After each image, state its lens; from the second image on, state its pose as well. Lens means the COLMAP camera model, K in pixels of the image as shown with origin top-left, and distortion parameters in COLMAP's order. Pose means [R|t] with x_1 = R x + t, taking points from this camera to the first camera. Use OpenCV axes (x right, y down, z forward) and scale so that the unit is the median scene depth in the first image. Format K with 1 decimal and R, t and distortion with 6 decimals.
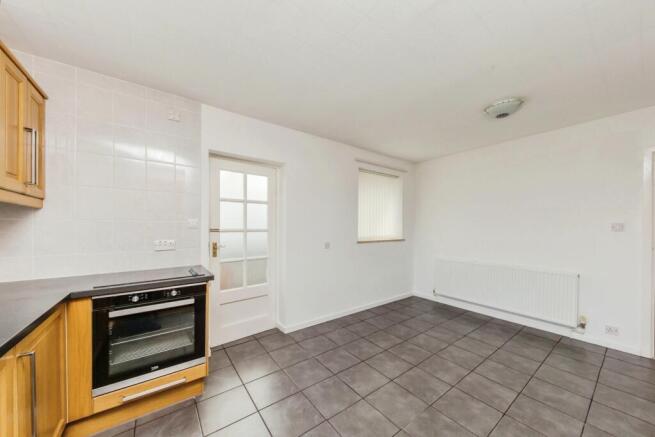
lens RADIAL K [[228.1, 0, 341.4], [0, 228.1, 227.5], [0, 0, 1]] dist [0.001000, -0.000067]
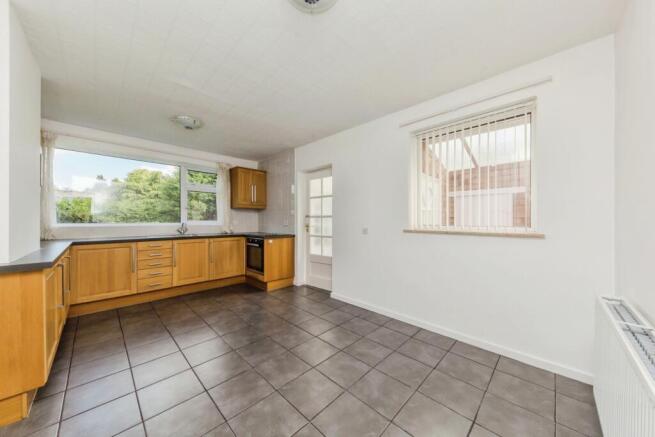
lens RADIAL K [[228.1, 0, 316.6], [0, 228.1, 221.1], [0, 0, 1]] dist [0.001000, -0.000067]
pose [[0.111771, 0.001162, -0.993733, 1.036451], [-0.004053, 0.999992, 0.000713, 0.041763], [0.993726, 0.003948, 0.111775, 0.799440]]
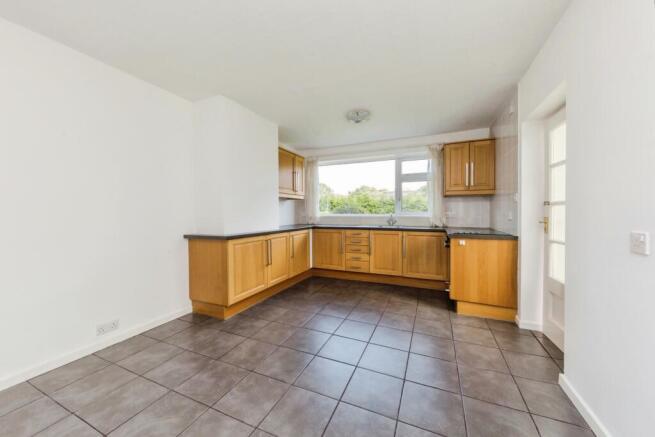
lens RADIAL K [[228.1, 0, 341.0], [0, 228.1, 215.2], [0, 0, 1]] dist [0.001000, -0.000067]
pose [[-0.867975, 0.008809, -0.496529, 0.514536], [-0.000099, 0.999840, 0.017911, 0.038021], [0.496607, 0.015596, -0.867835, 1.249422]]
